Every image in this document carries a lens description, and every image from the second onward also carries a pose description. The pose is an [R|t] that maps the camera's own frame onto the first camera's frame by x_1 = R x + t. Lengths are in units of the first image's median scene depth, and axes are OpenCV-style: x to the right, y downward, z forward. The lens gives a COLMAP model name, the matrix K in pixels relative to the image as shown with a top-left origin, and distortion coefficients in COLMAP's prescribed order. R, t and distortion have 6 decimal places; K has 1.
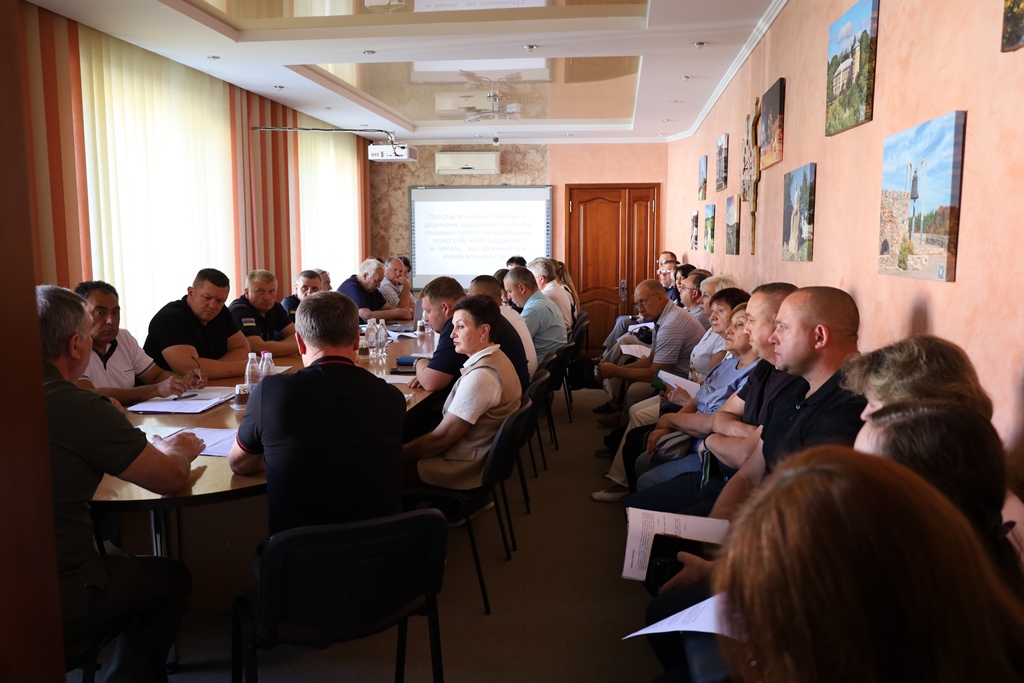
lens RADIAL K [[847.5, 0, 512.0], [0, 847.5, 341.5], [0, 0, 1]] dist [0.000276, -0.000216]
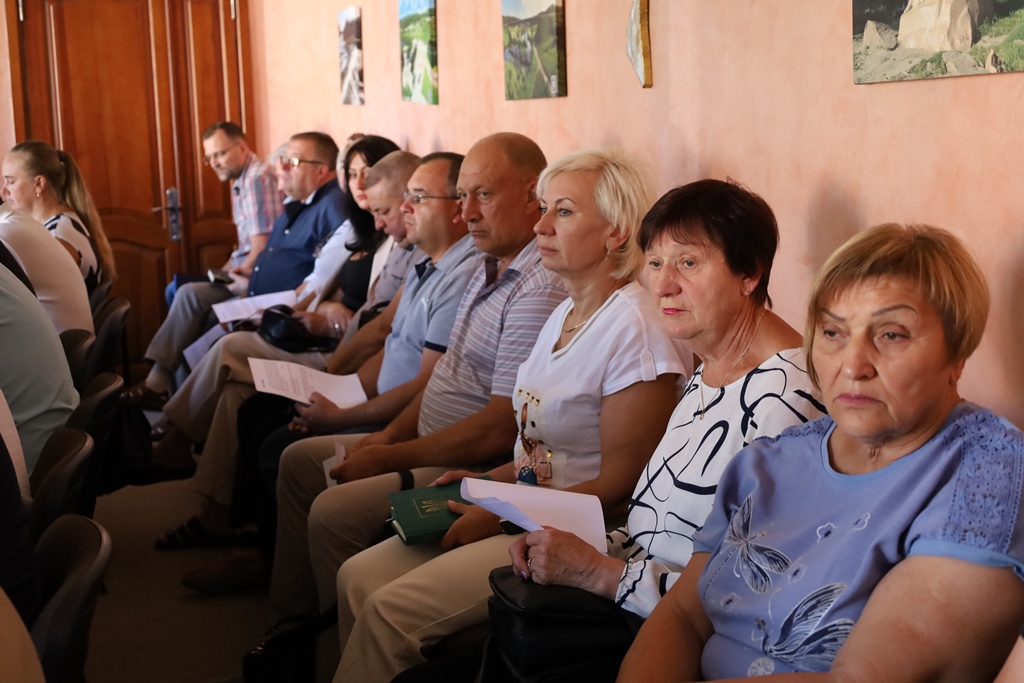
lens RADIAL K [[1544.7, 0, 512.0], [0, 1544.7, 341.5], [0, 0, 1]] dist [-0.013227, 0.078910]
pose [[0.918493, -0.085470, 0.386091, -0.012382], [0.076036, 0.996316, 0.039669, -0.019426], [-0.388059, -0.007079, 0.921608, 0.297580]]
